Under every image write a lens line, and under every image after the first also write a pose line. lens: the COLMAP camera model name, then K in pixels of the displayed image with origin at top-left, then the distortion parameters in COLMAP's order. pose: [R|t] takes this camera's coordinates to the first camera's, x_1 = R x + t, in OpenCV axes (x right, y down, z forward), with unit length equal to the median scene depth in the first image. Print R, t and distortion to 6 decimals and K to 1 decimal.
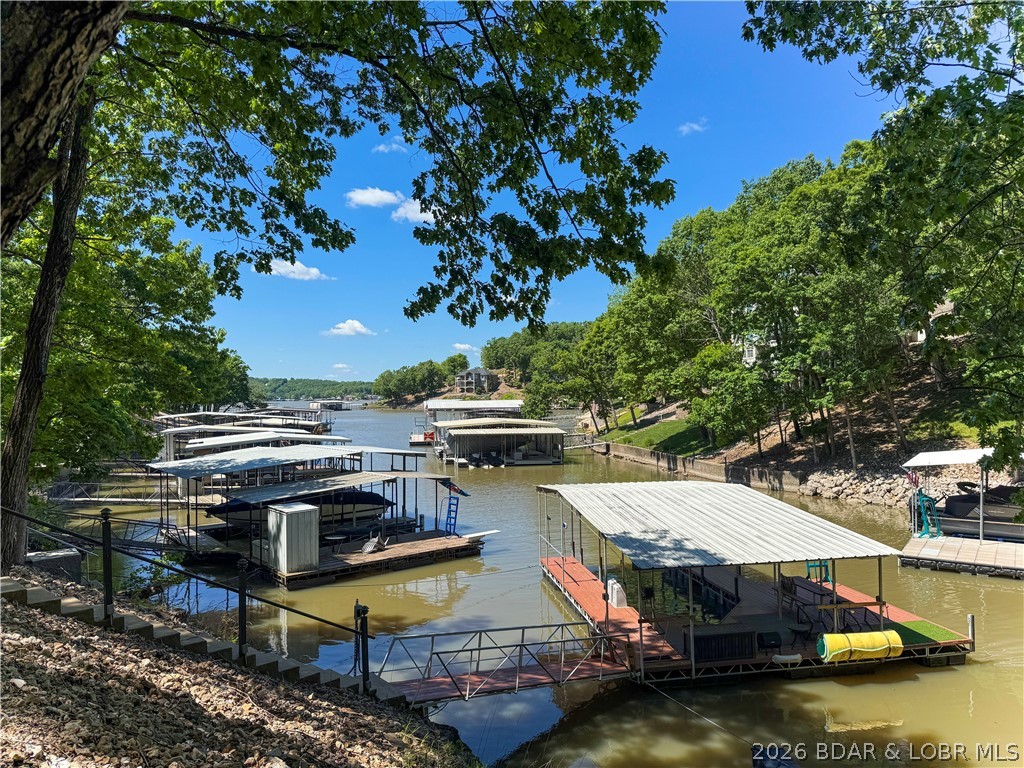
lens RADIAL K [[729.2, 0, 515.6], [0, 729.2, 382.3], [0, 0, 1]] dist [0.007214, 0.002273]
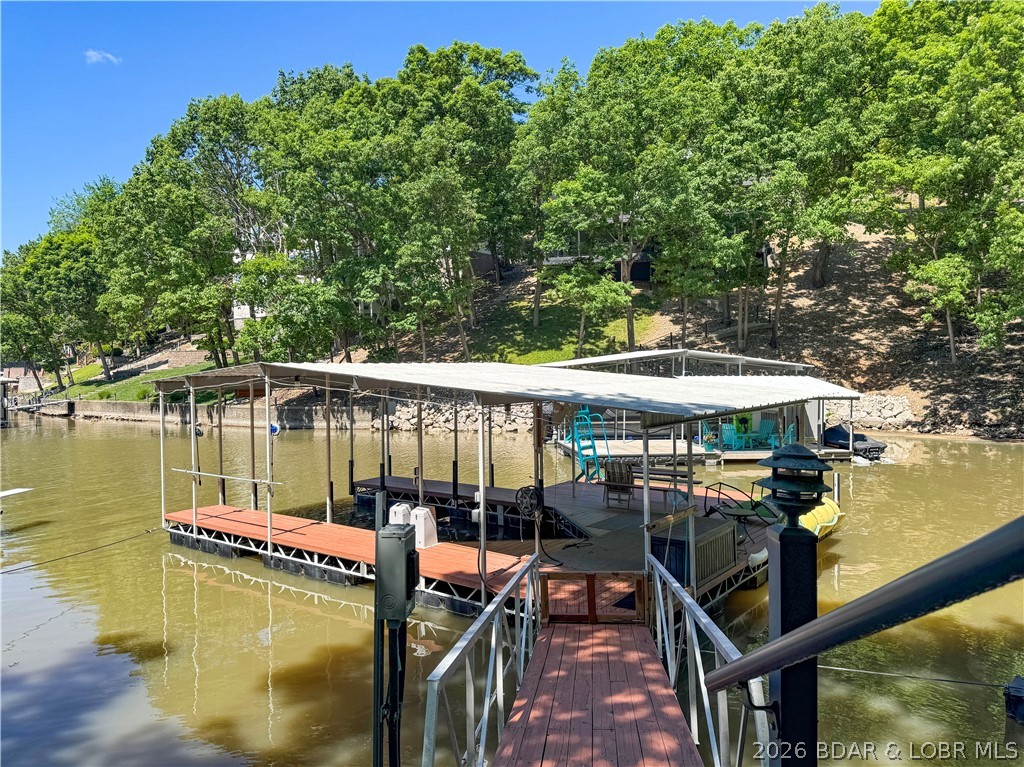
lens RADIAL K [[729.2, 0, 514.1], [0, 729.2, 391.3], [0, 0, 1]] dist [0.007214, 0.002273]
pose [[0.717727, -0.022176, 0.695971, -0.083024], [-0.000286, 0.999483, 0.032142, 0.062631], [-0.696324, -0.023268, 0.717350, 0.202669]]
